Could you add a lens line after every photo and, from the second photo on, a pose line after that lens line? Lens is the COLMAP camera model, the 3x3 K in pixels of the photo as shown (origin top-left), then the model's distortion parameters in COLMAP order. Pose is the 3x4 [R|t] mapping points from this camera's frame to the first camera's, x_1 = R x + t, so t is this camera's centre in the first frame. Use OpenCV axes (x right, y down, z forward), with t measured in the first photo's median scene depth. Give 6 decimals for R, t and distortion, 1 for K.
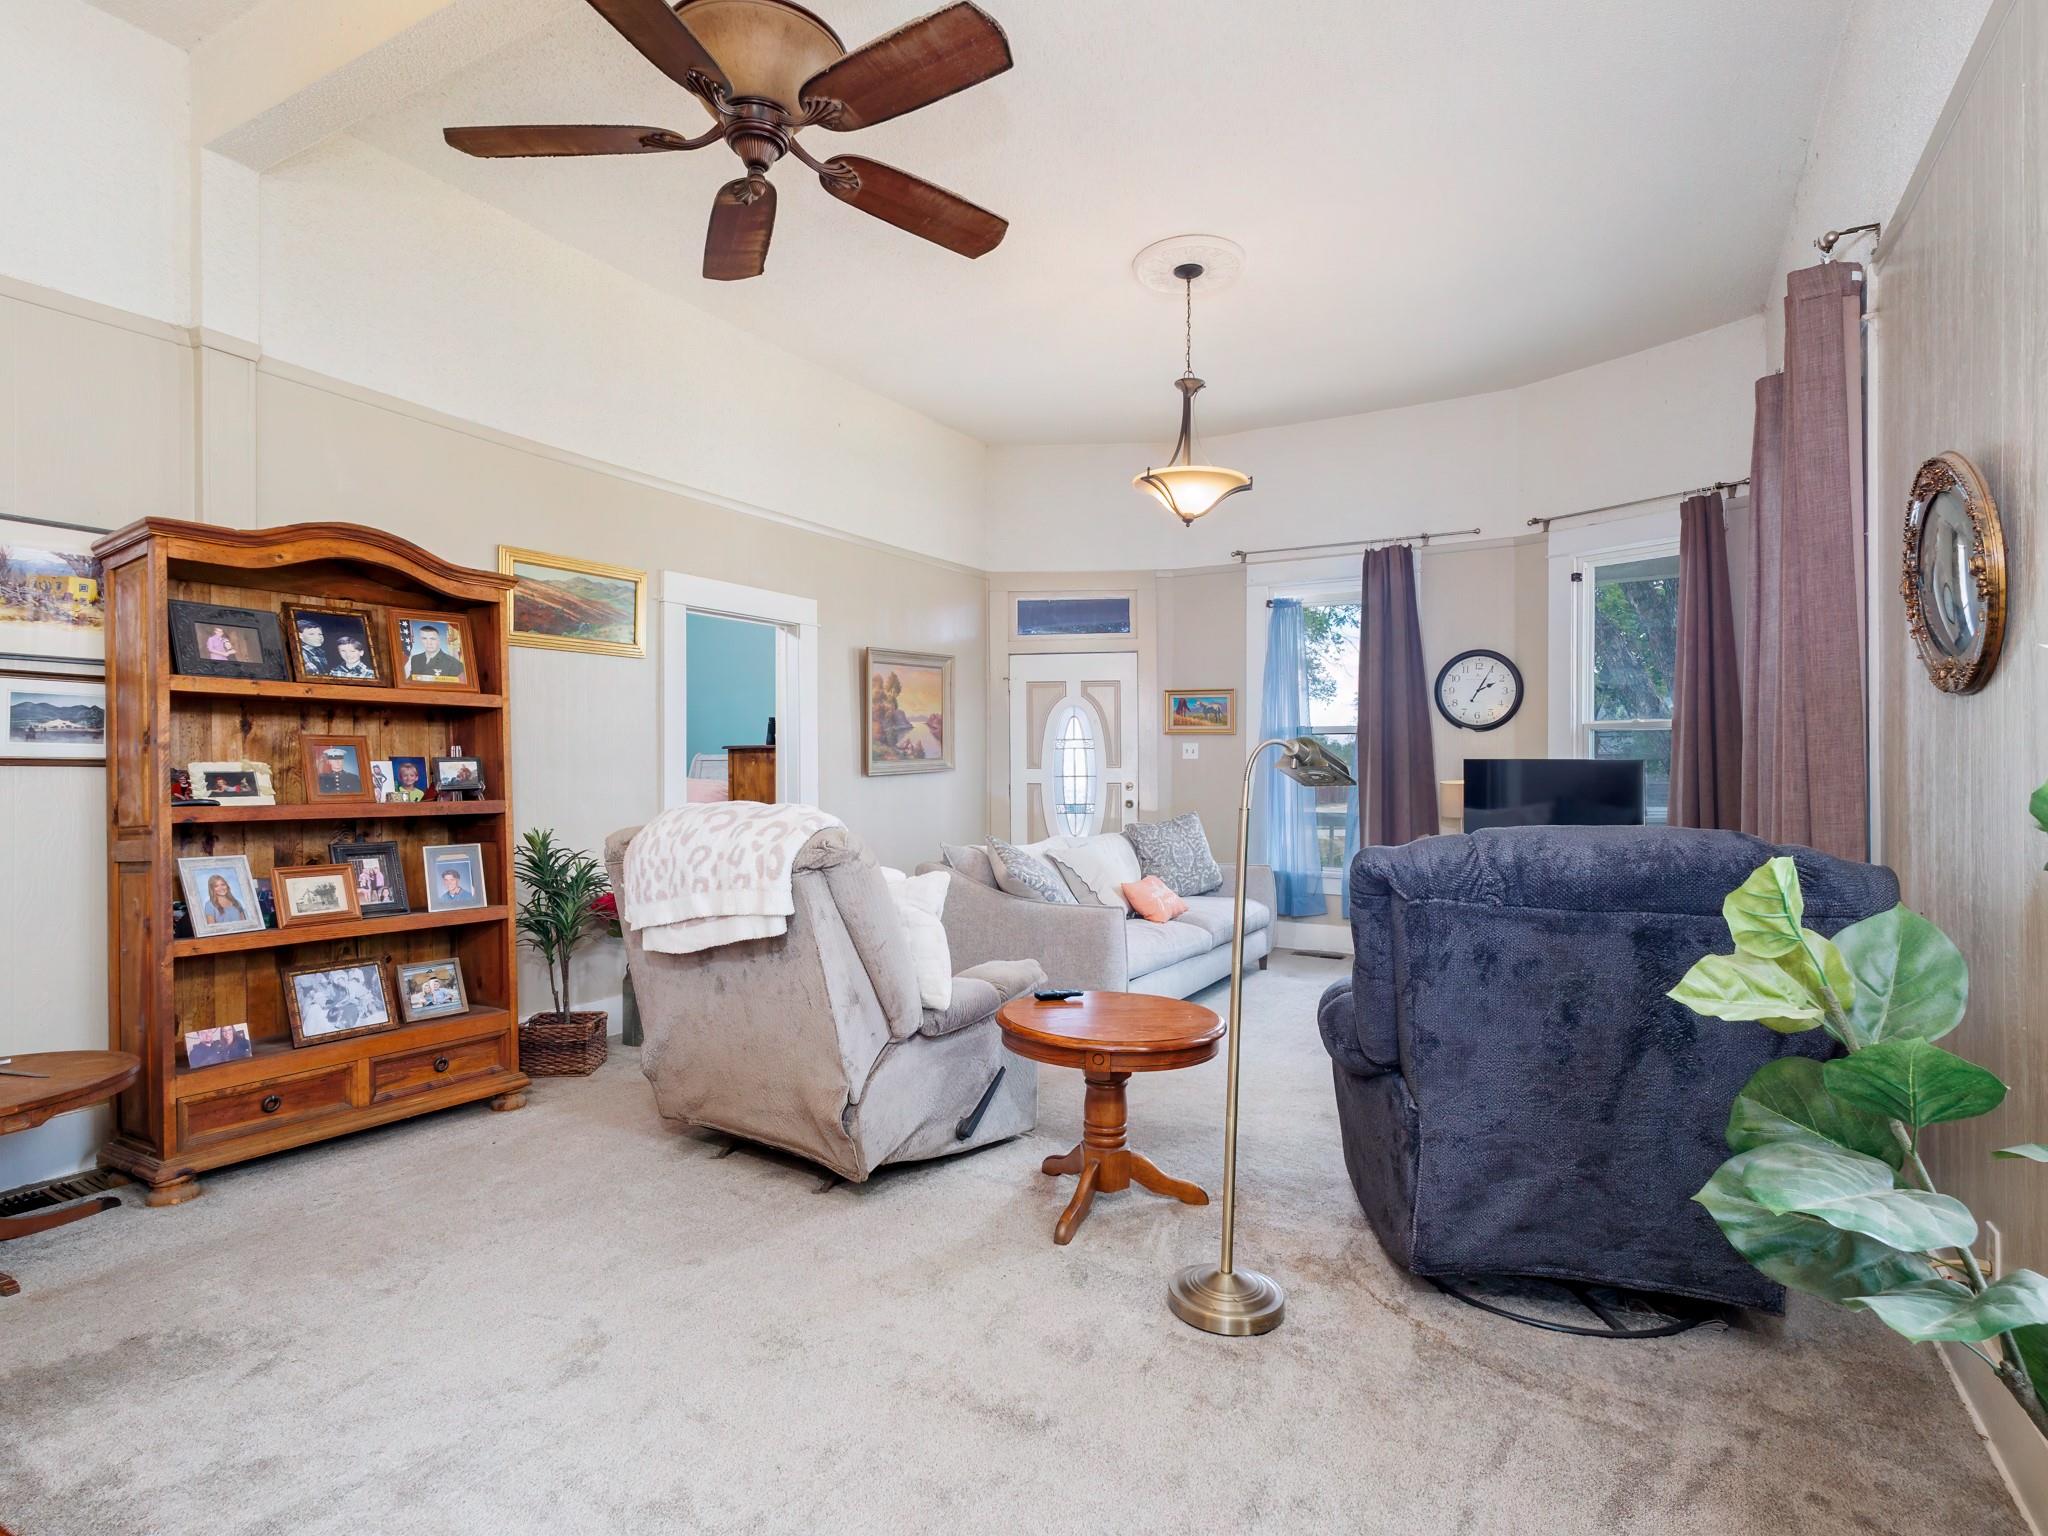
lens RADIAL K [[1058.5, 0, 1023.4], [0, 1058.5, 769.2], [0, 0, 1]] dist [0.006913, -0.002710]
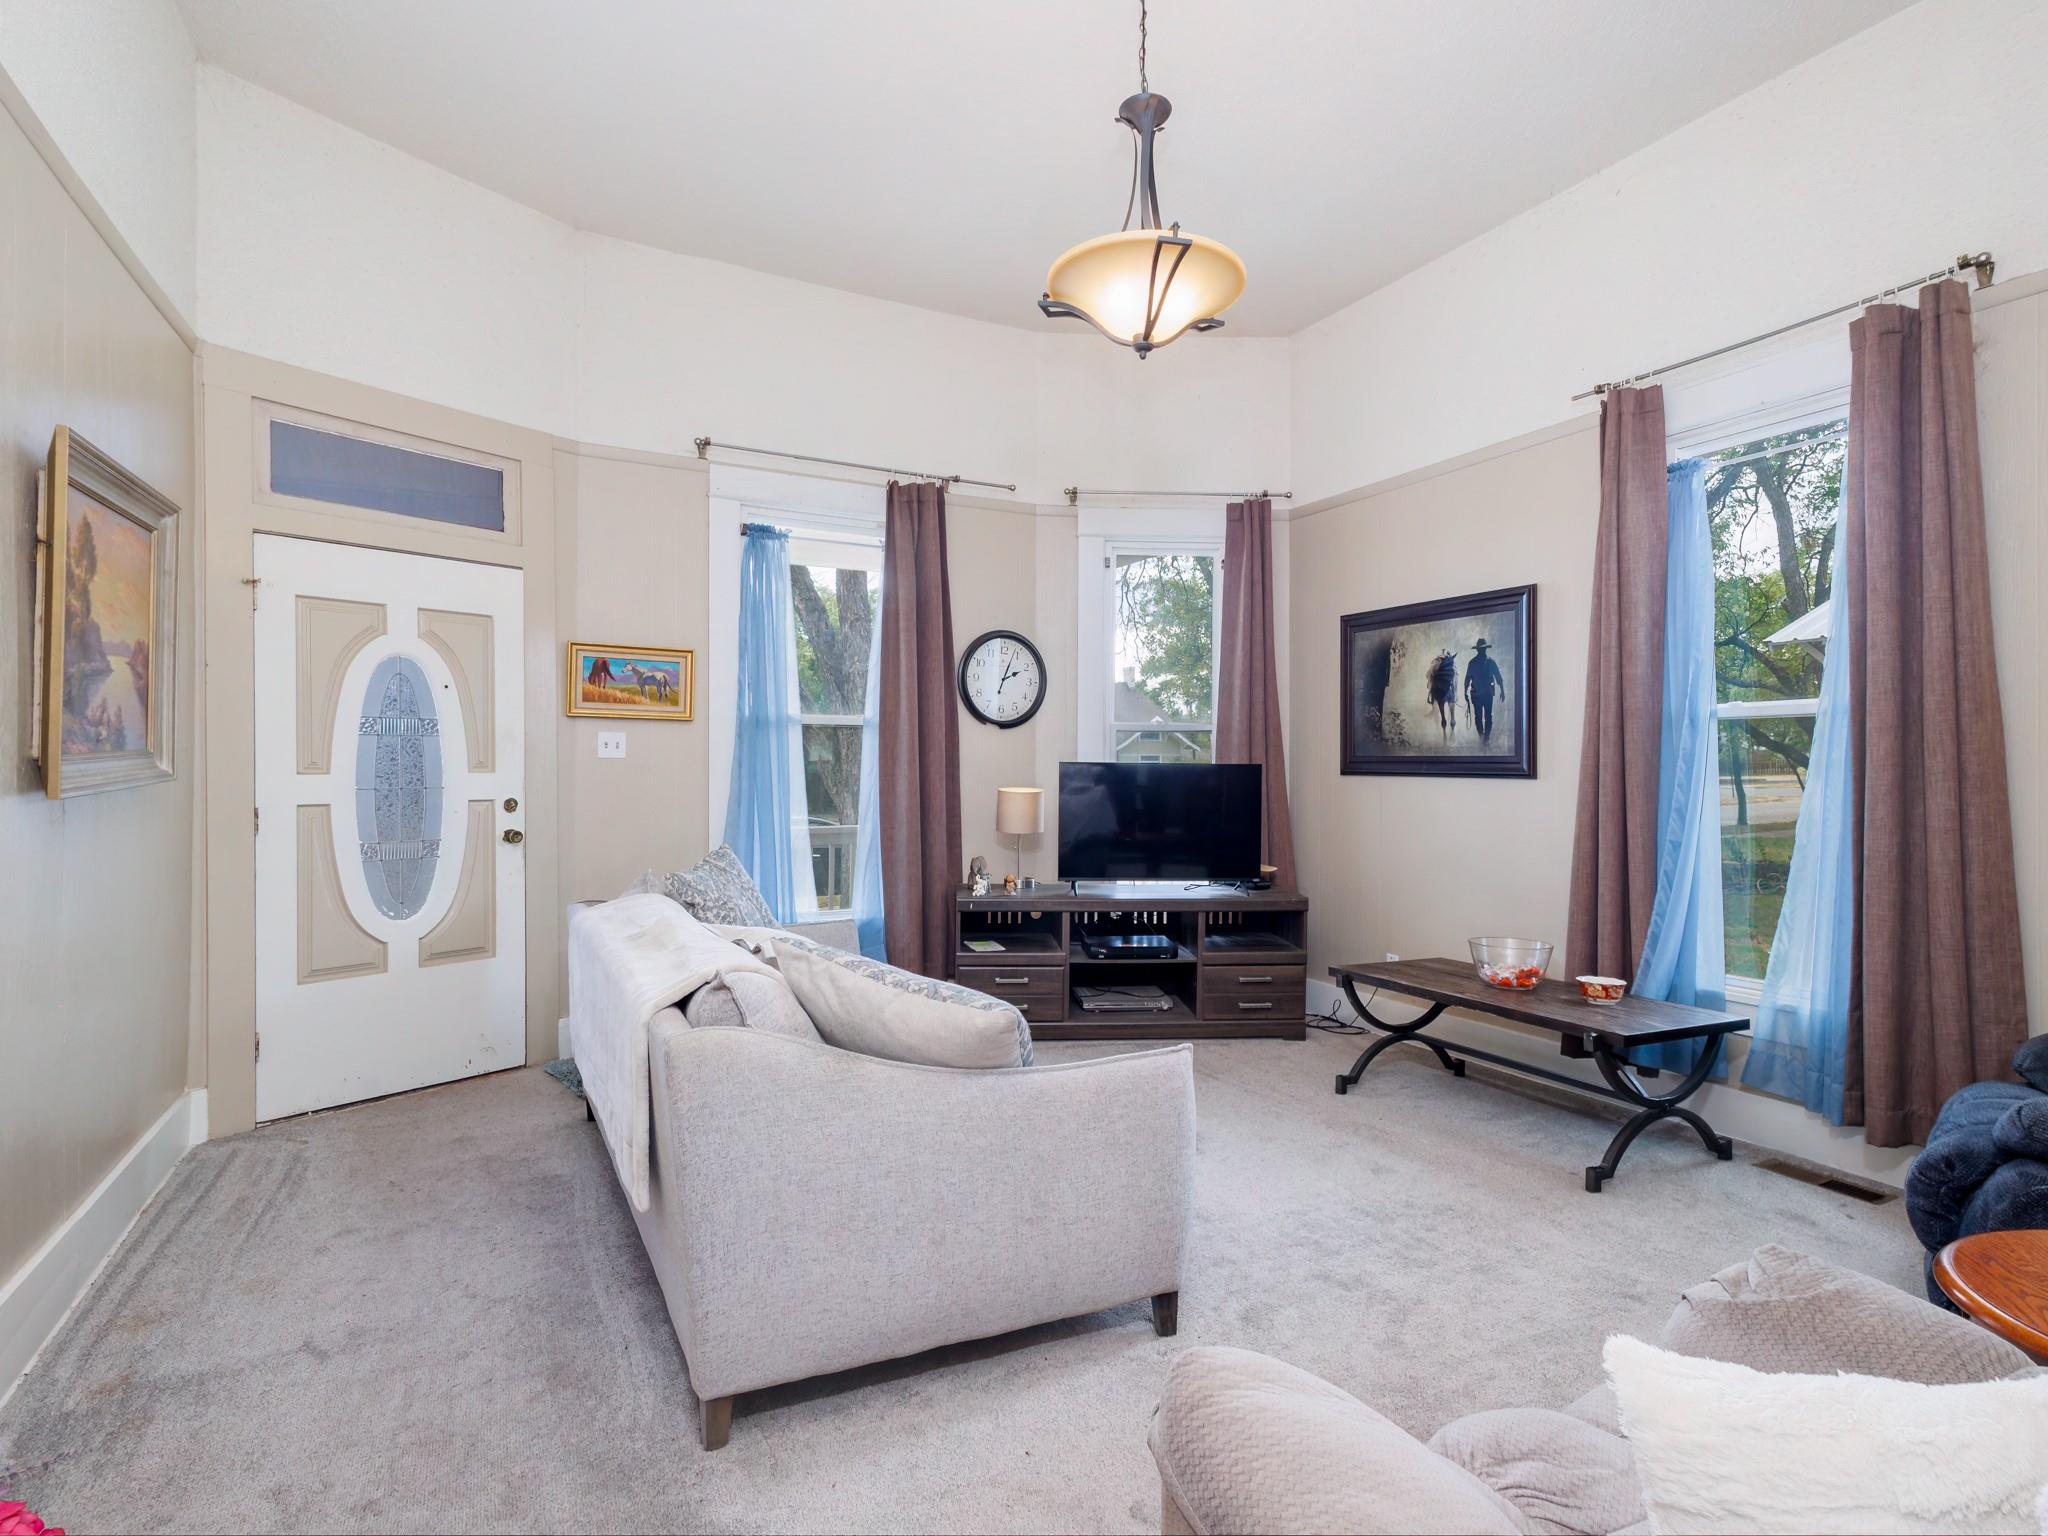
lens RADIAL K [[1058.5, 0, 1028.7], [0, 1058.5, 770.9], [0, 0, 1]] dist [0.006913, -0.002710]
pose [[0.534285, -0.001289, 0.845303, -0.240941], [0.001029, 0.999999, 0.000875, -0.002365], [-0.845304, 0.000402, 0.534286, 0.483551]]
